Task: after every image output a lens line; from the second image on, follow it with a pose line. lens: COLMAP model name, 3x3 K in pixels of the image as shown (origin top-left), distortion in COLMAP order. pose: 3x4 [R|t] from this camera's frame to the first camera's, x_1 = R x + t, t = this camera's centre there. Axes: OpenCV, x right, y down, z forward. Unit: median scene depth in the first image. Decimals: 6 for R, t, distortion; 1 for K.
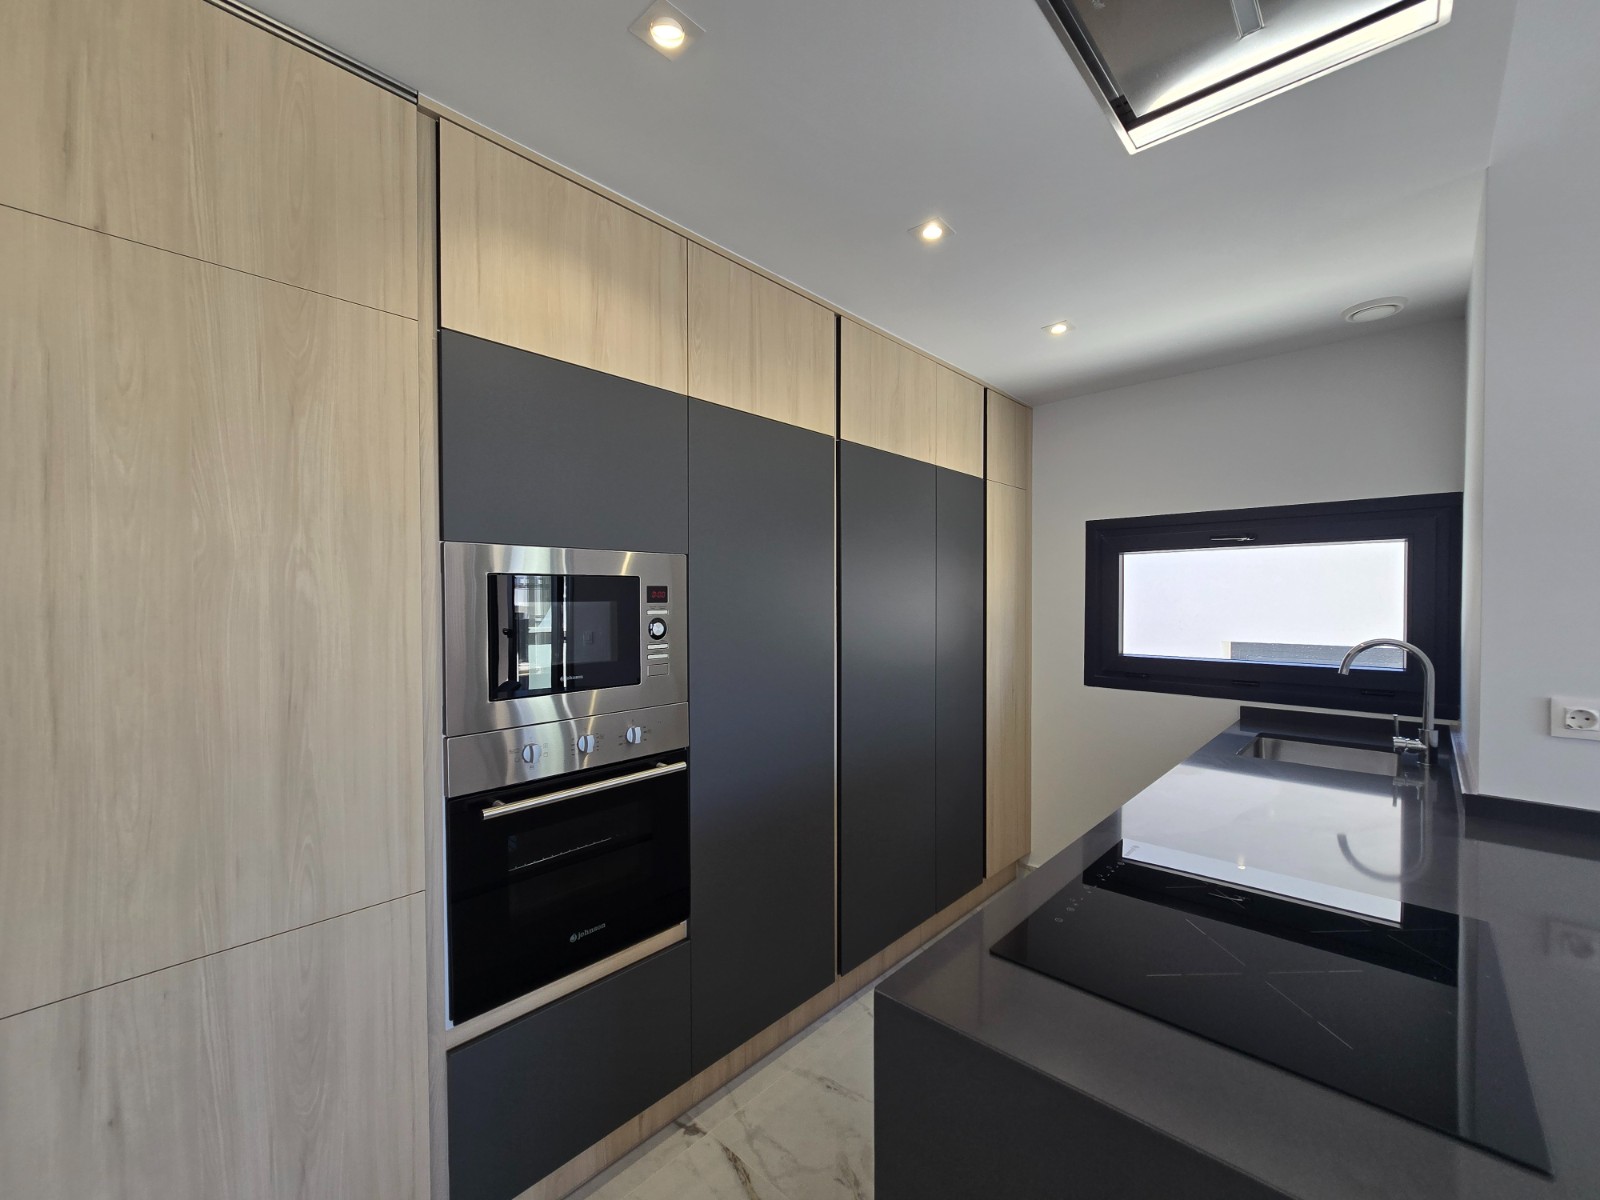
lens RADIAL K [[654.8, 0, 795.7], [0, 654.8, 608.2], [0, 0, 1]] dist [-0.001642, 0.000479]
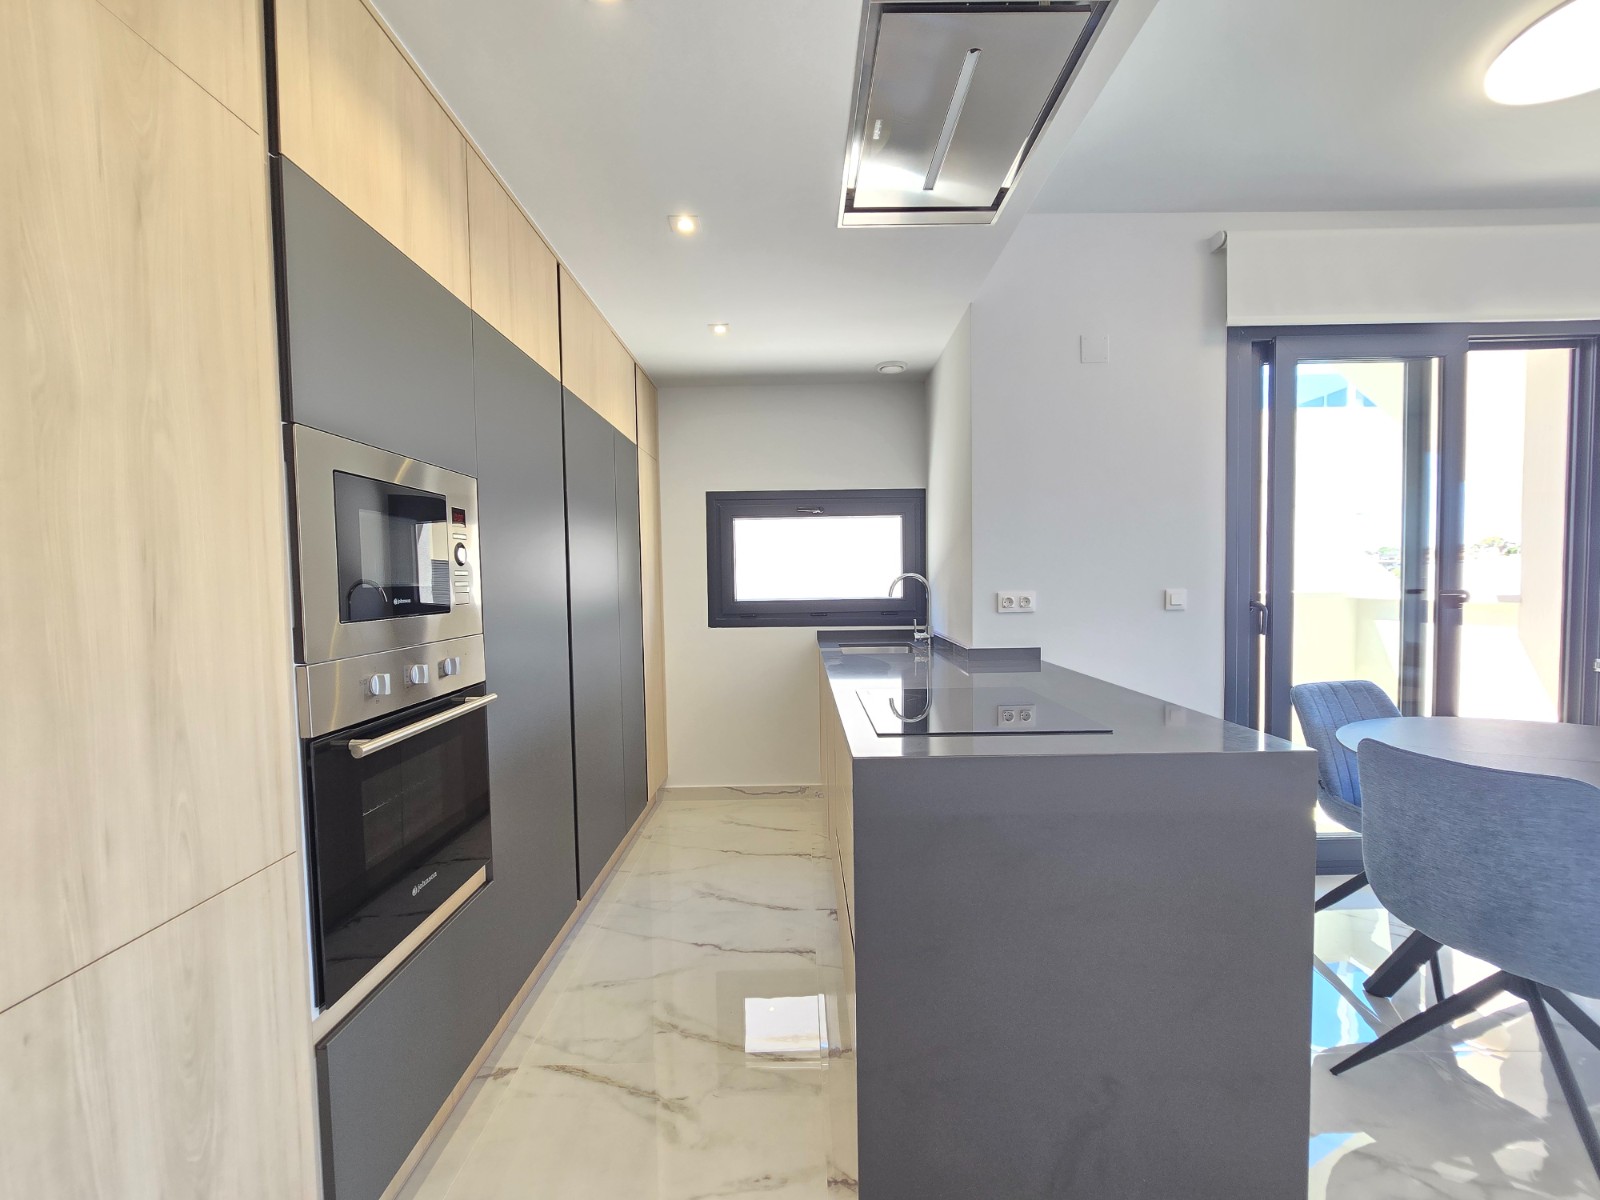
lens RADIAL K [[655.4, 0, 801.1], [0, 655.4, 606.9], [0, 0, 1]] dist [-0.003435, 0.000122]
pose [[0.732600, -0.039272, 0.679526, -0.511358], [0.025595, 0.999218, 0.030154, 0.093686], [-0.680178, -0.004699, 0.733032, -0.016234]]
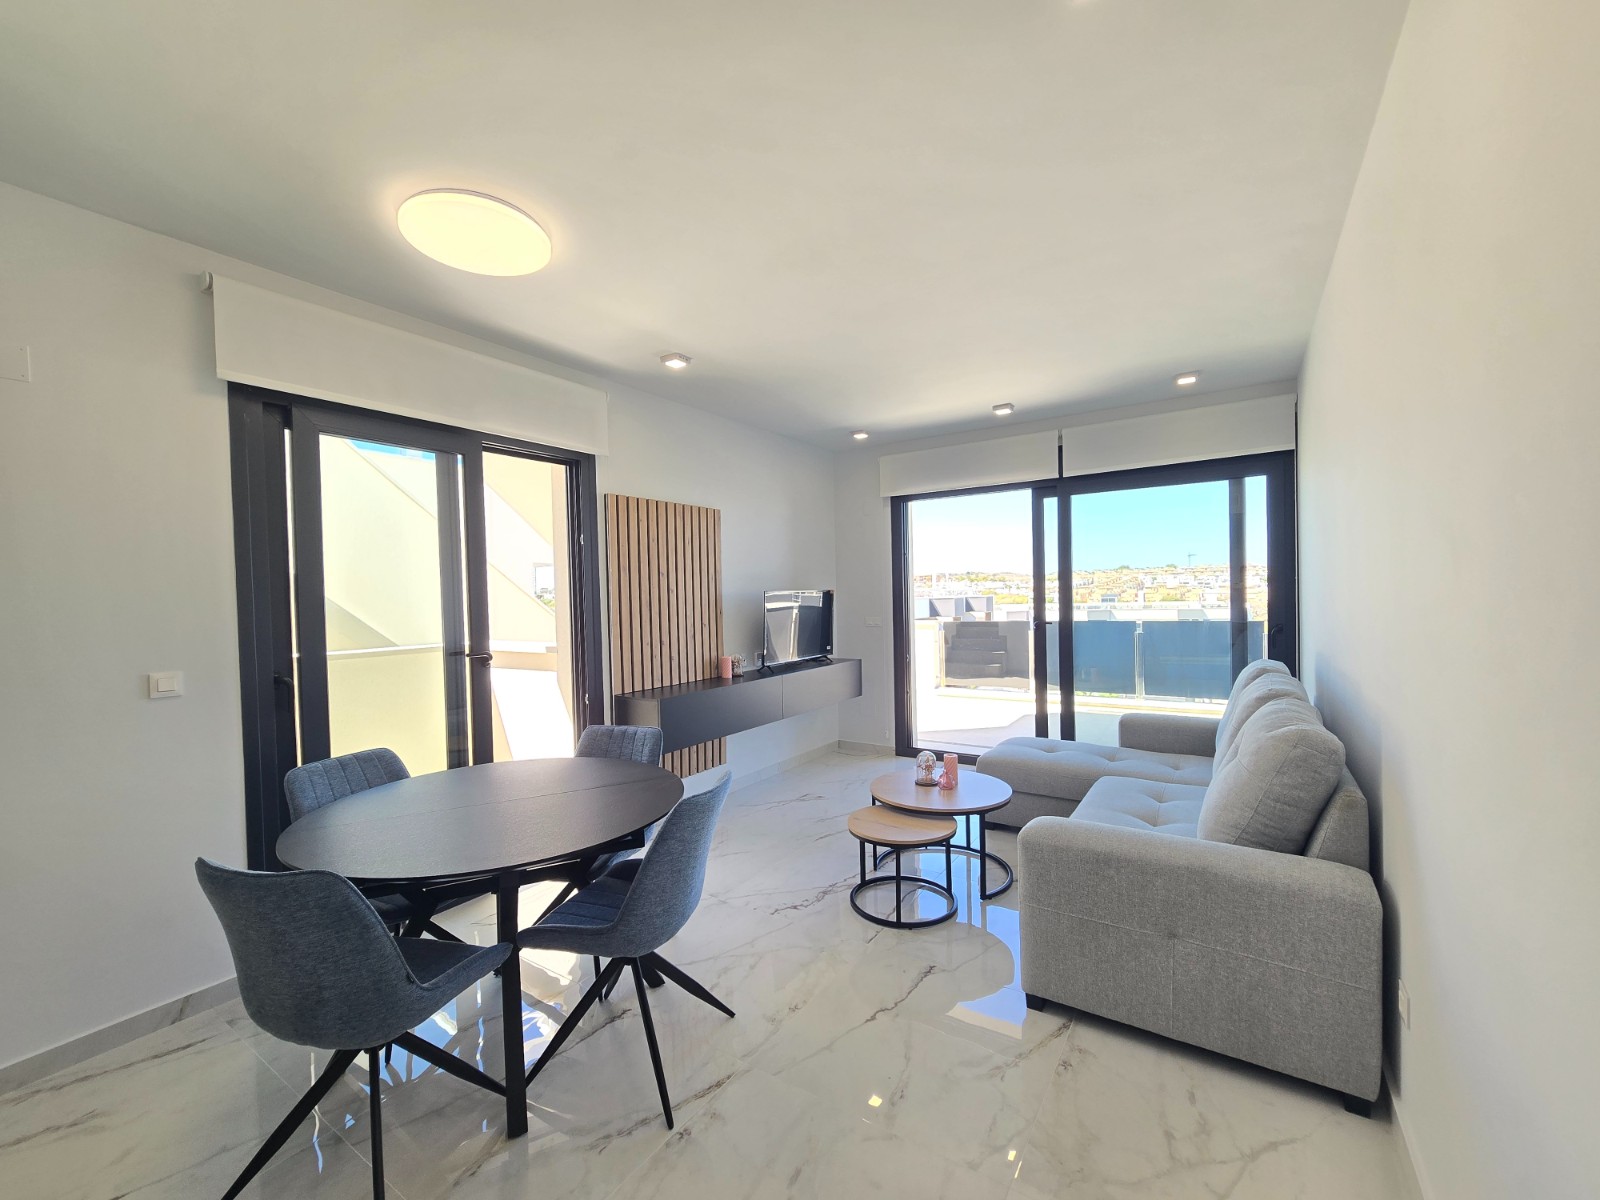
lens RADIAL K [[654.8, 0, 795.7], [0, 654.8, 608.2], [0, 0, 1]] dist [-0.001642, 0.000479]
pose [[-0.153838, -0.014591, 0.987988, -0.258826], [0.038584, 0.999040, 0.020762, 0.008004], [-0.987343, 0.041315, -0.153127, -0.573426]]
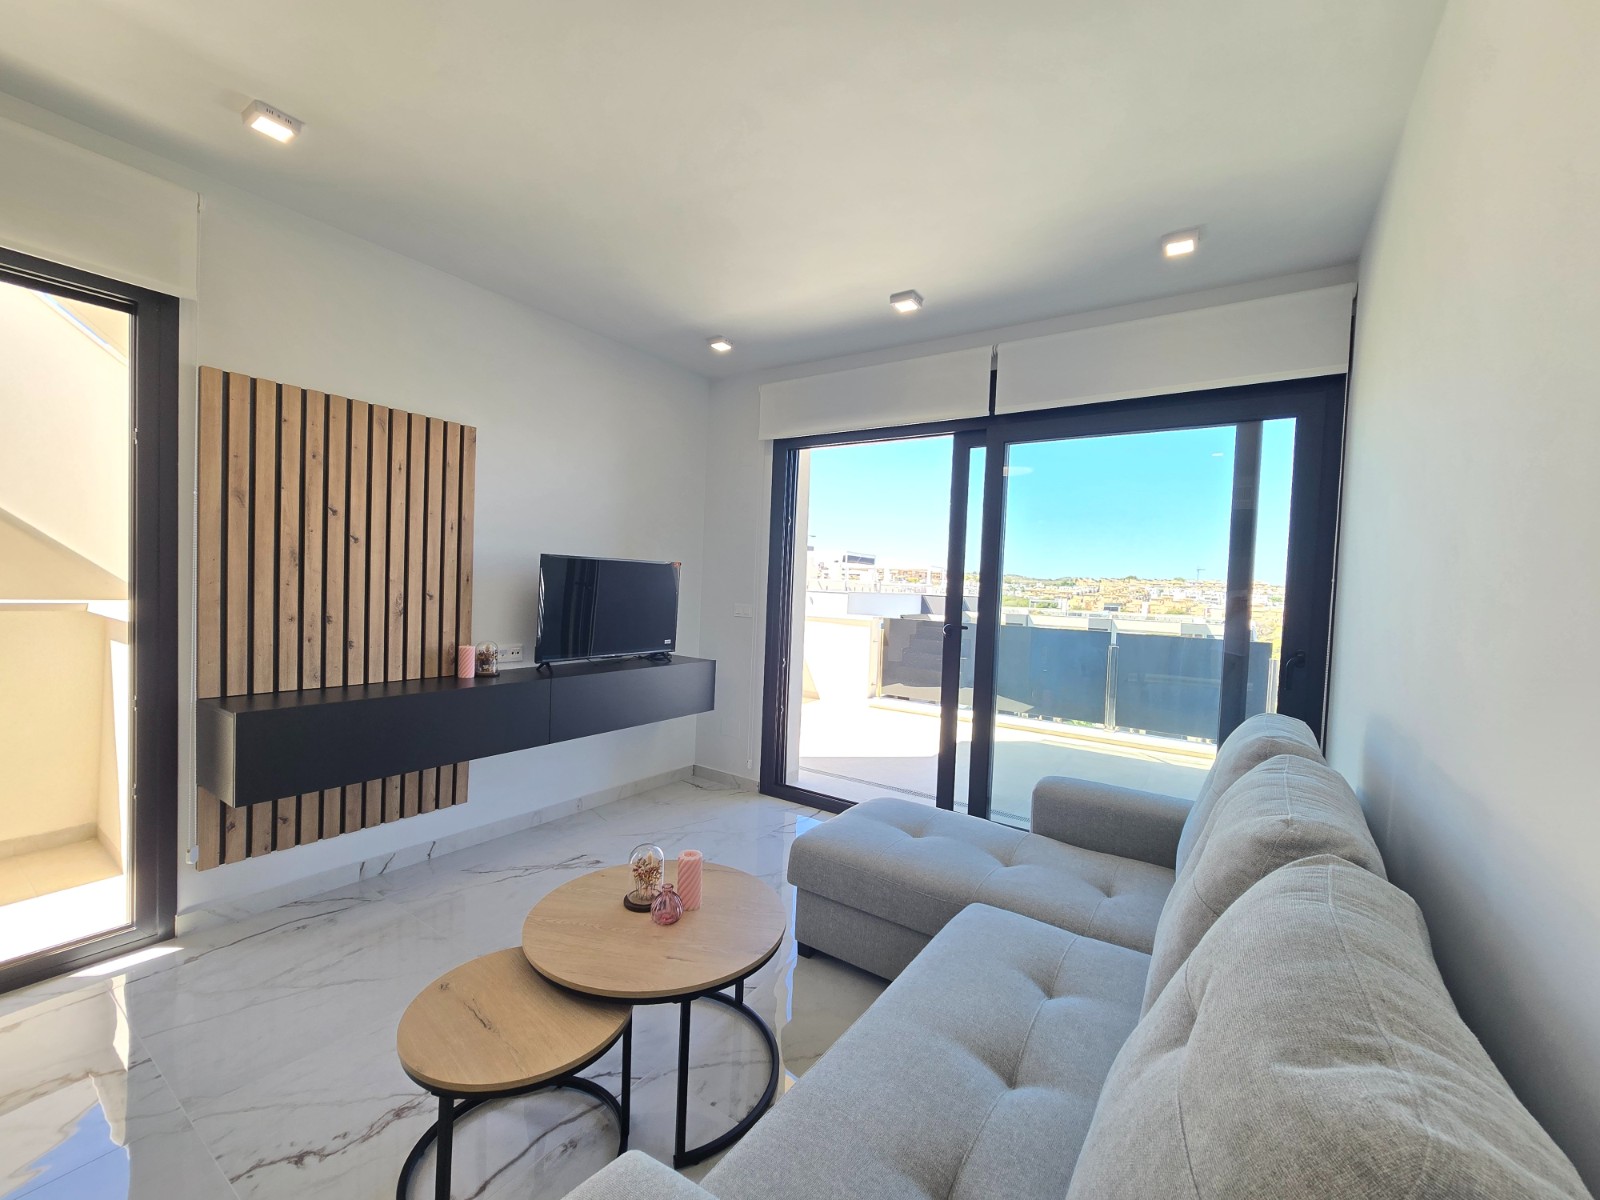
lens RADIAL K [[654.8, 0, 795.7], [0, 654.8, 608.2], [0, 0, 1]] dist [-0.001642, 0.000479]
pose [[-0.145545, -0.040584, 0.988519, 0.580747], [-0.025494, 0.998980, 0.037260, 0.060181], [-0.989023, -0.019778, -0.146431, -1.374535]]
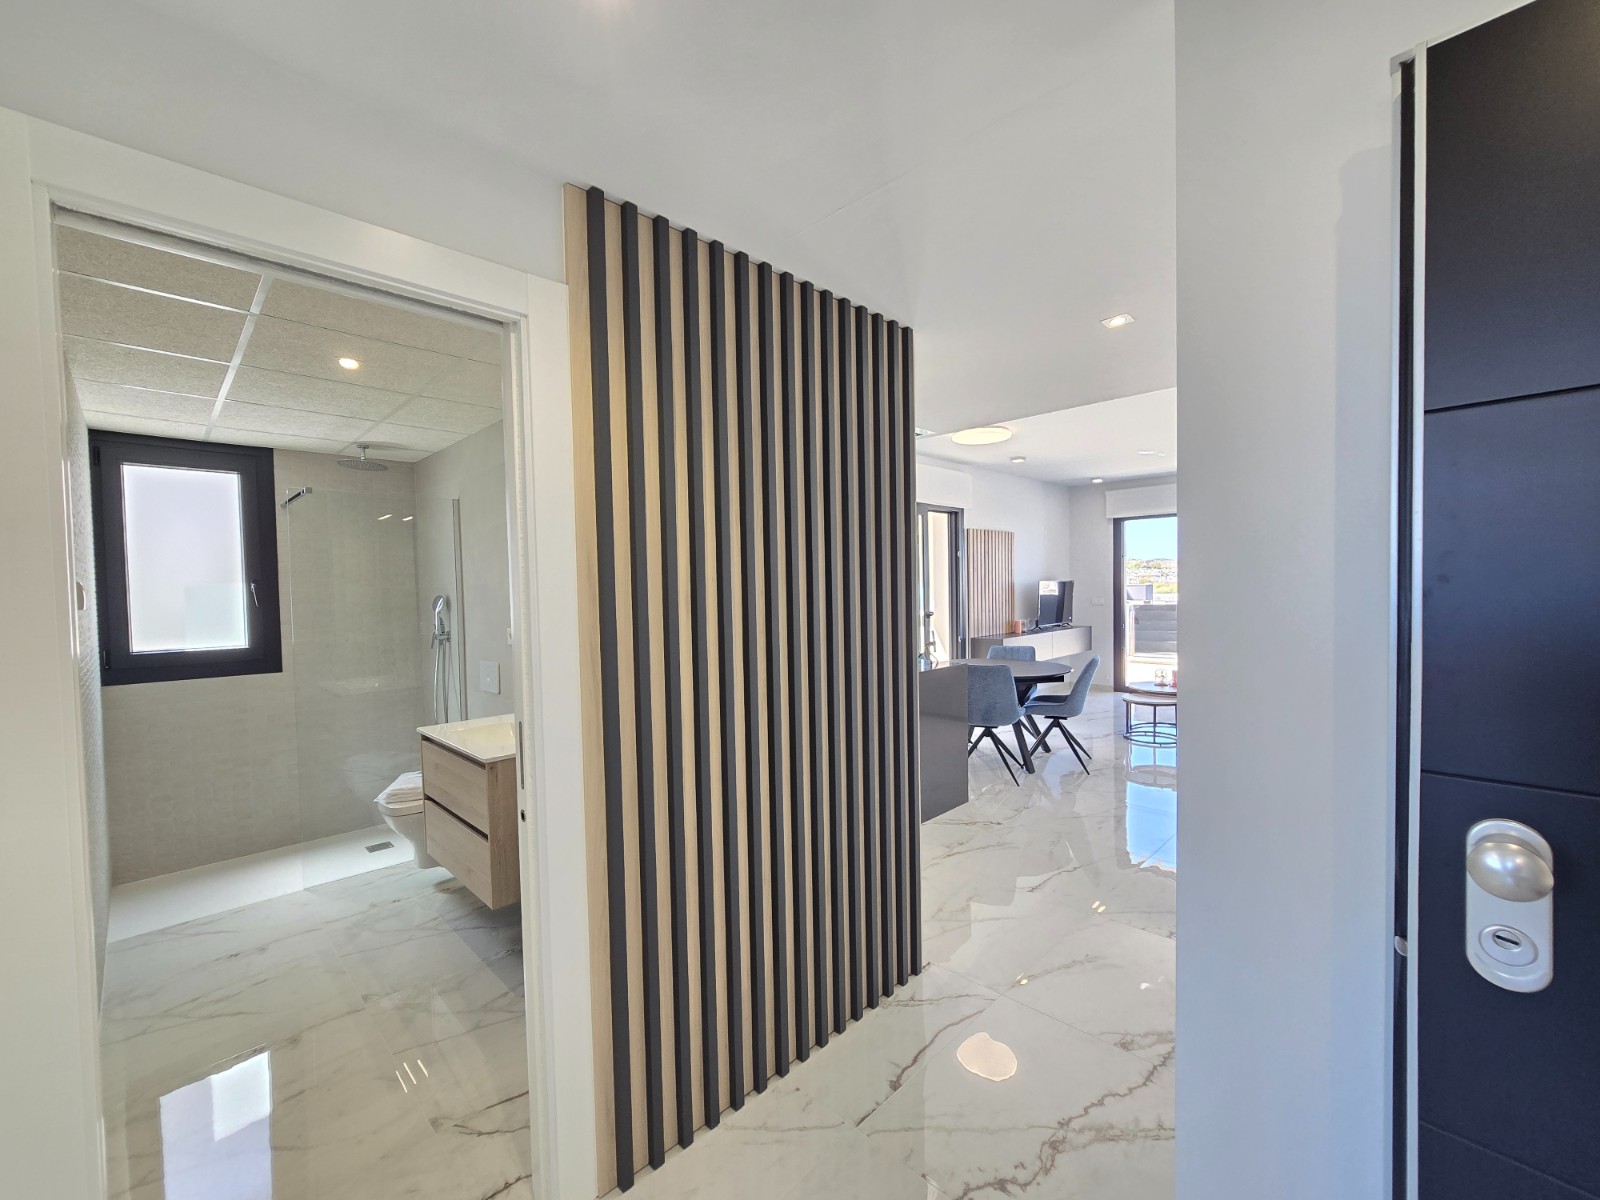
lens RADIAL K [[654.8, 0, 795.7], [0, 654.8, 608.2], [0, 0, 1]] dist [-0.001642, 0.000479]
pose [[0.042646, -0.031392, 0.998597, -2.264986], [0.037833, 0.998840, 0.029784, -0.028134], [-0.998374, 0.036510, 0.043784, 0.720998]]
